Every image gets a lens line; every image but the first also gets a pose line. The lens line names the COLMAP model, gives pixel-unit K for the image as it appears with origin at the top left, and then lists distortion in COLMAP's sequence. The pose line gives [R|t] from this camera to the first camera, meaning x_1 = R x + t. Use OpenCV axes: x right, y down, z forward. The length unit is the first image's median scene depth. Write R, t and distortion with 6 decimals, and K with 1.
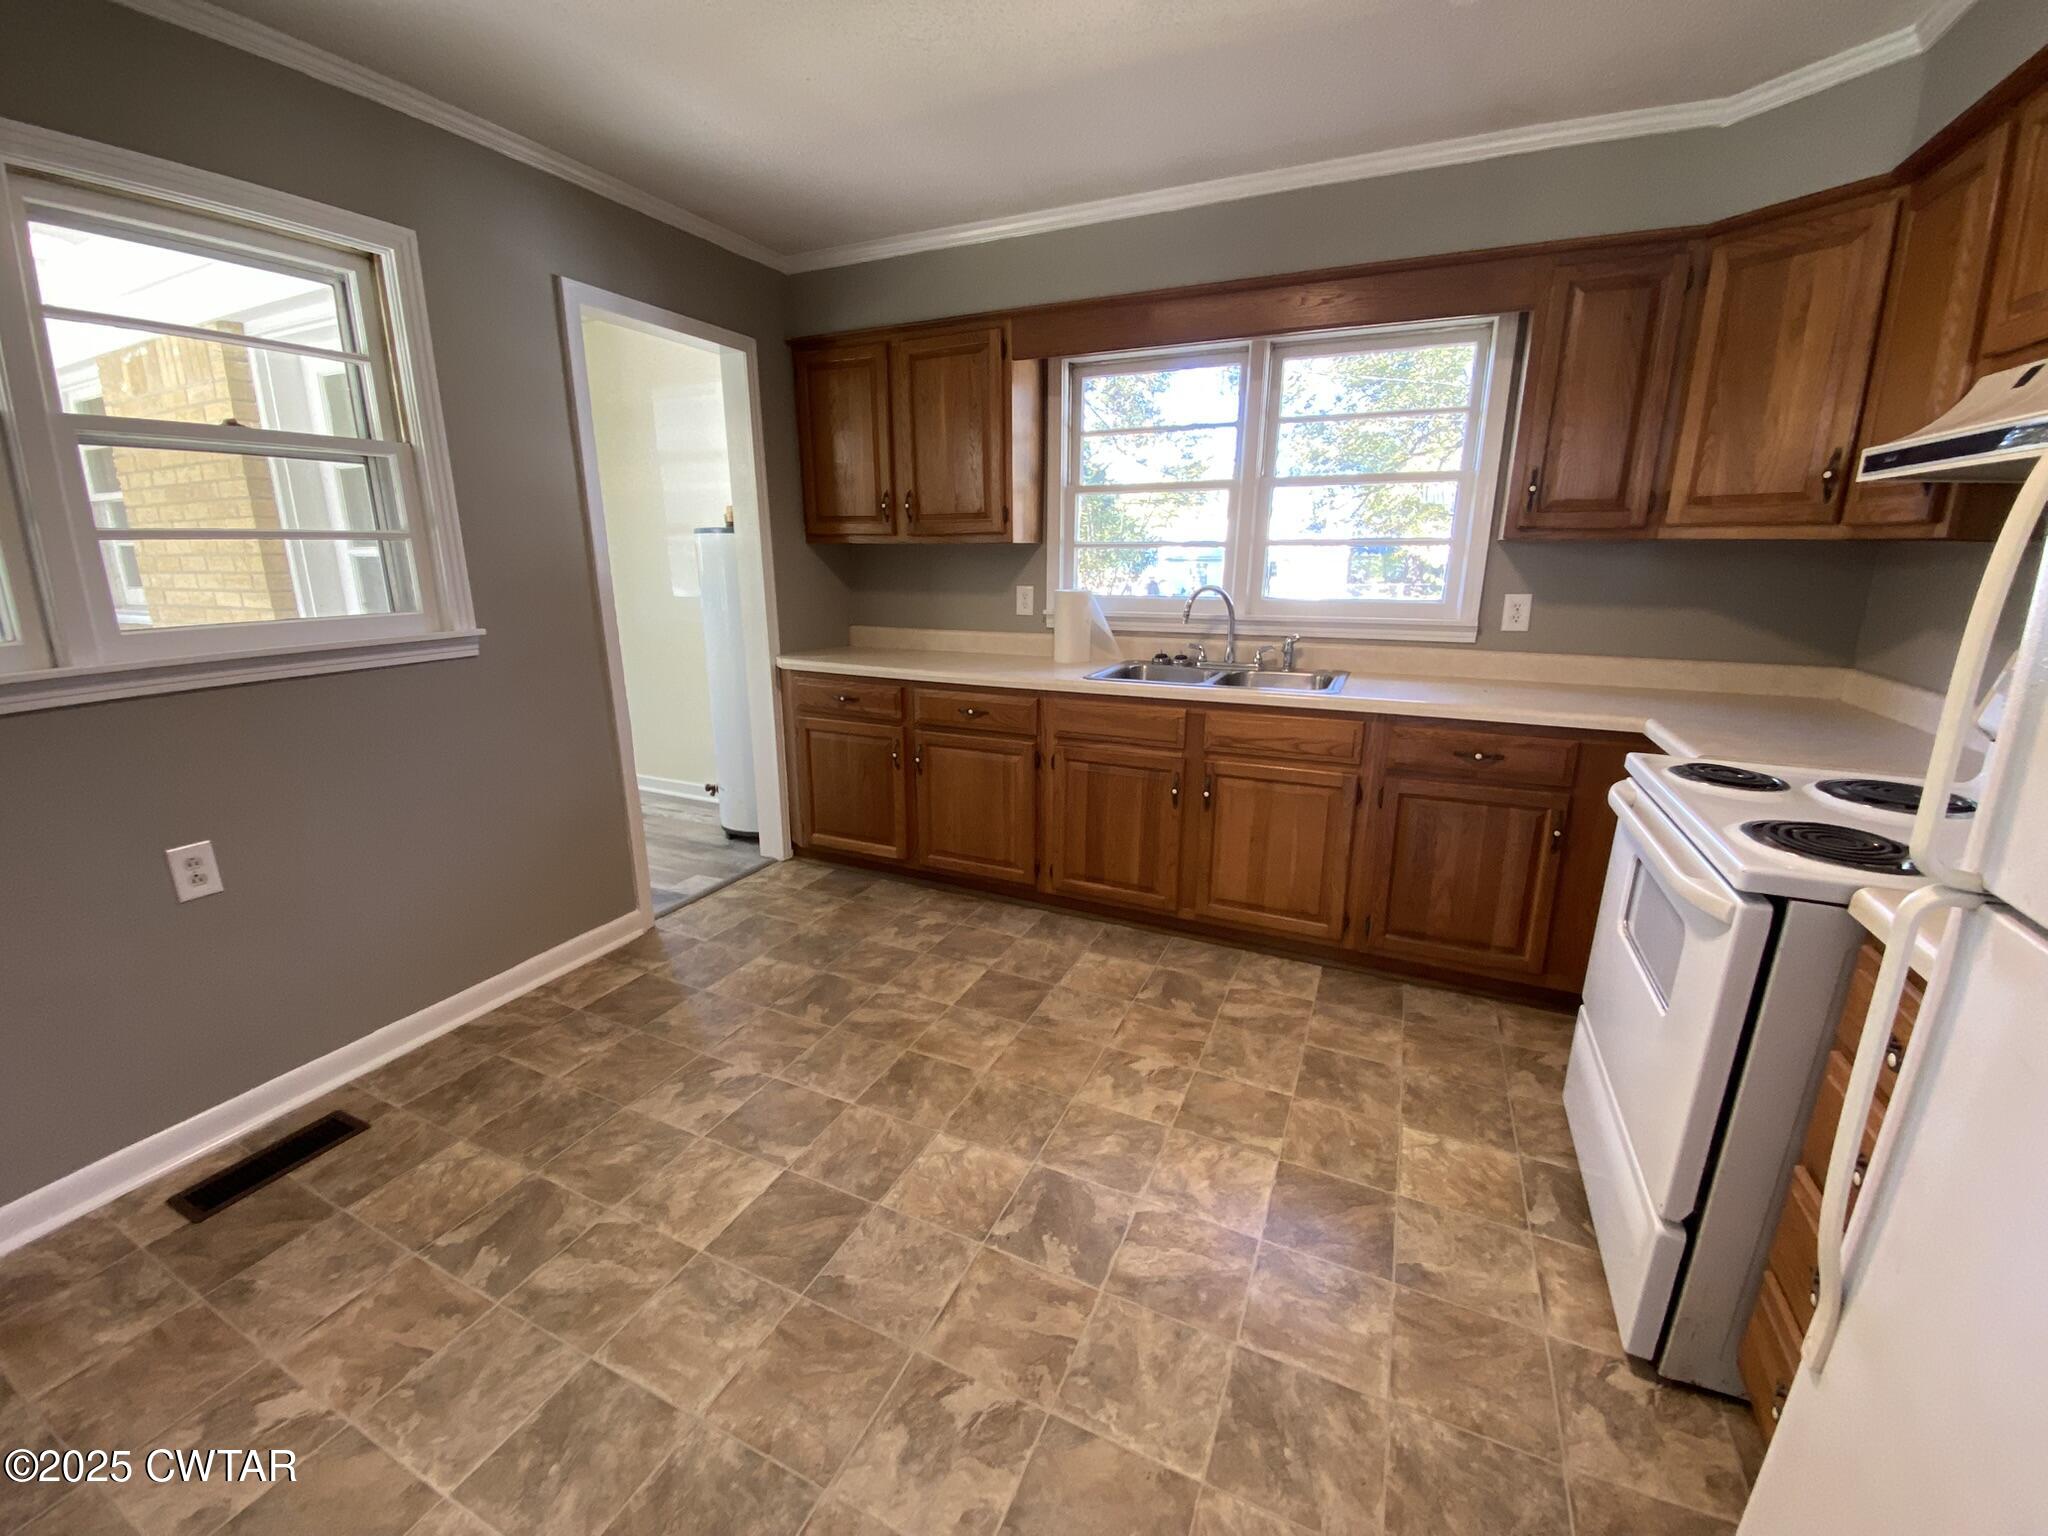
lens RADIAL K [[831.0, 0, 1016.7], [0, 831.0, 765.0], [0, 0, 1]] dist [0.066333, -0.046254]
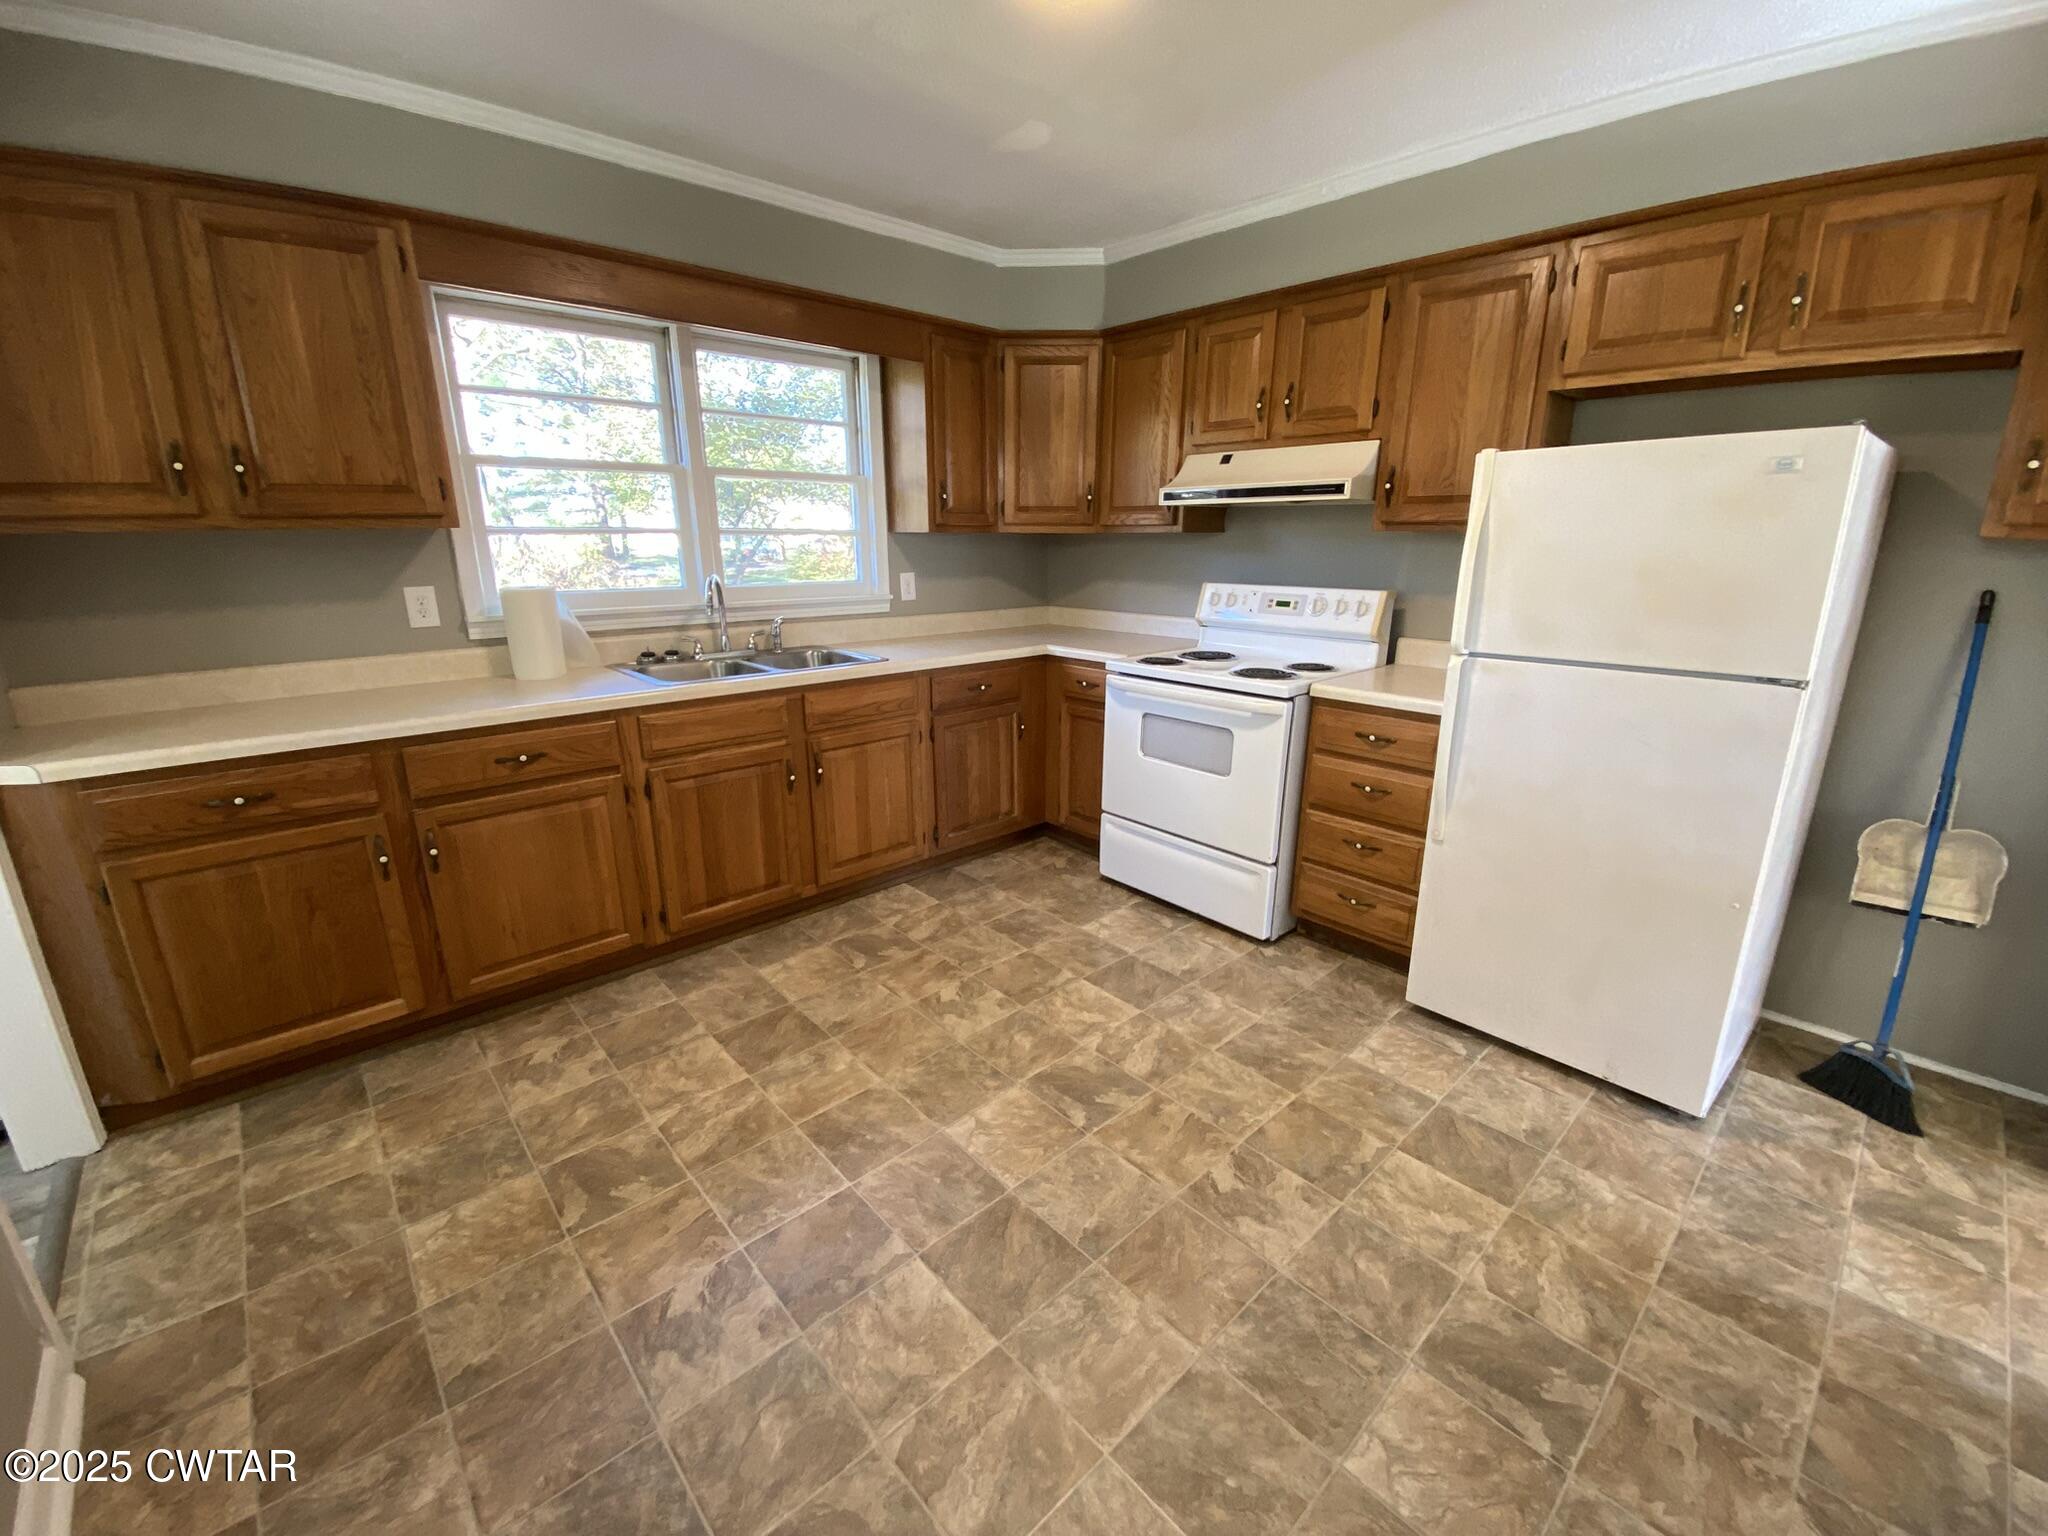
lens RADIAL K [[831.0, 0, 1016.7], [0, 831.0, 765.0], [0, 0, 1]] dist [0.066333, -0.046254]
pose [[0.386074, -0.251565, 0.887503, -0.665949], [0.232779, 0.957529, 0.170152, -0.101641], [-0.892614, 0.140901, 0.428236, 0.345726]]
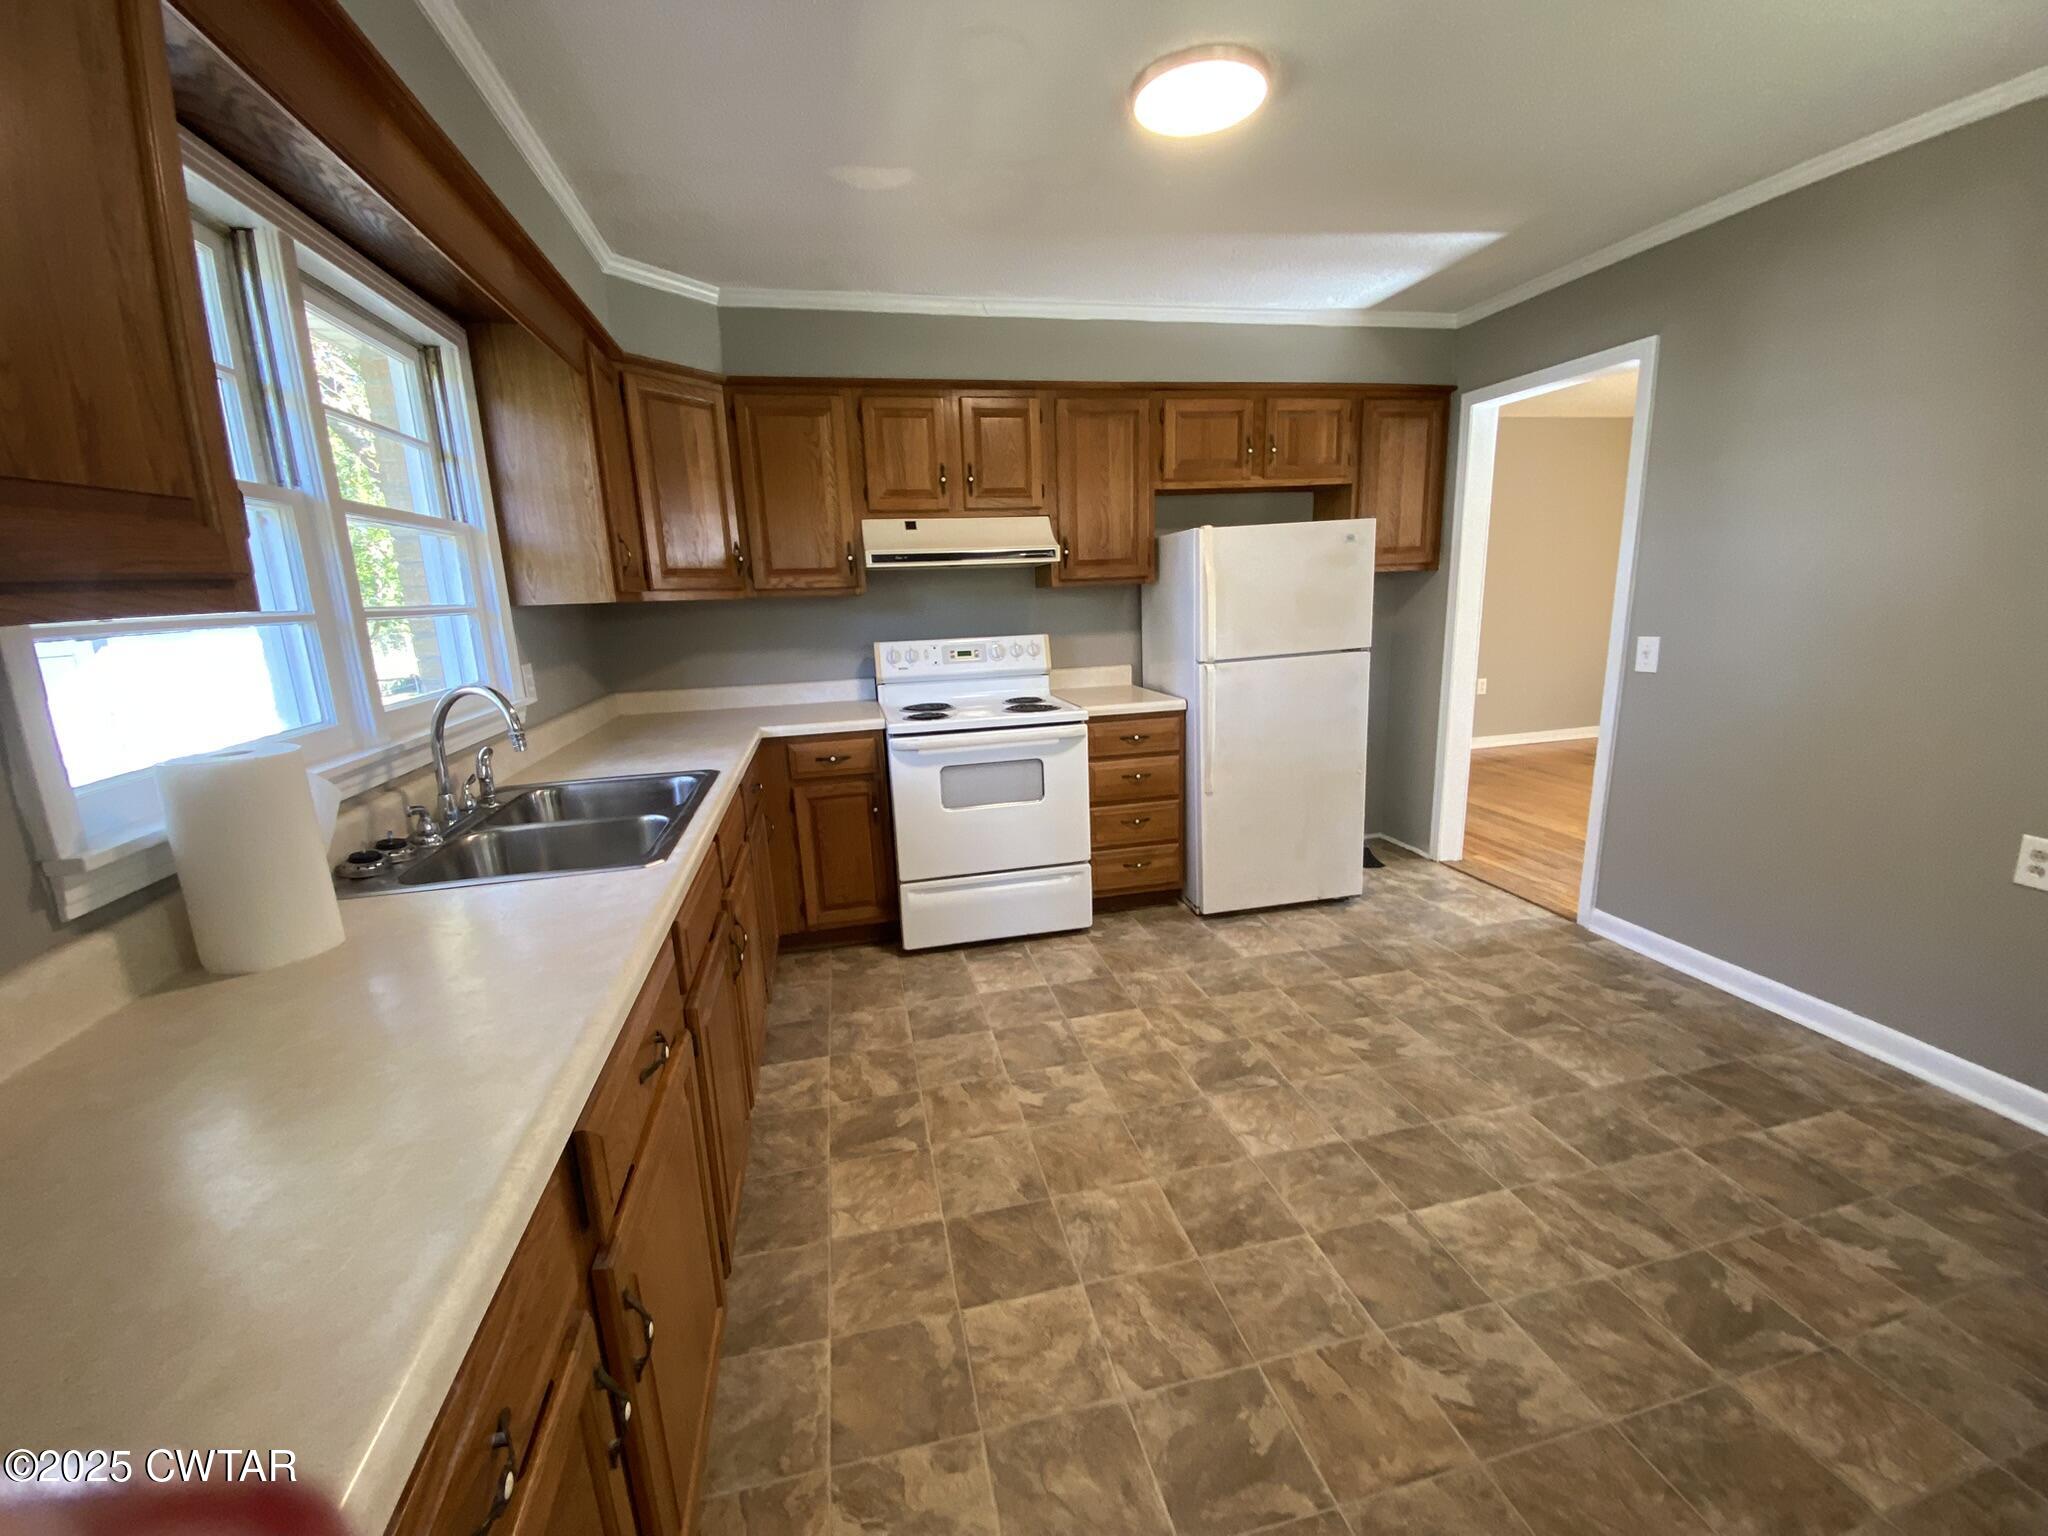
lens RADIAL K [[826.6, 0, 1024.0], [0, 826.6, 768.0], [0, 0, 1]] dist [0.028389, -0.023028]
pose [[-0.616040, -0.147579, 0.773767, -0.503011], [0.235836, 0.902681, 0.359929, -0.329346], [-0.751583, 0.404213, -0.521283, 1.227701]]
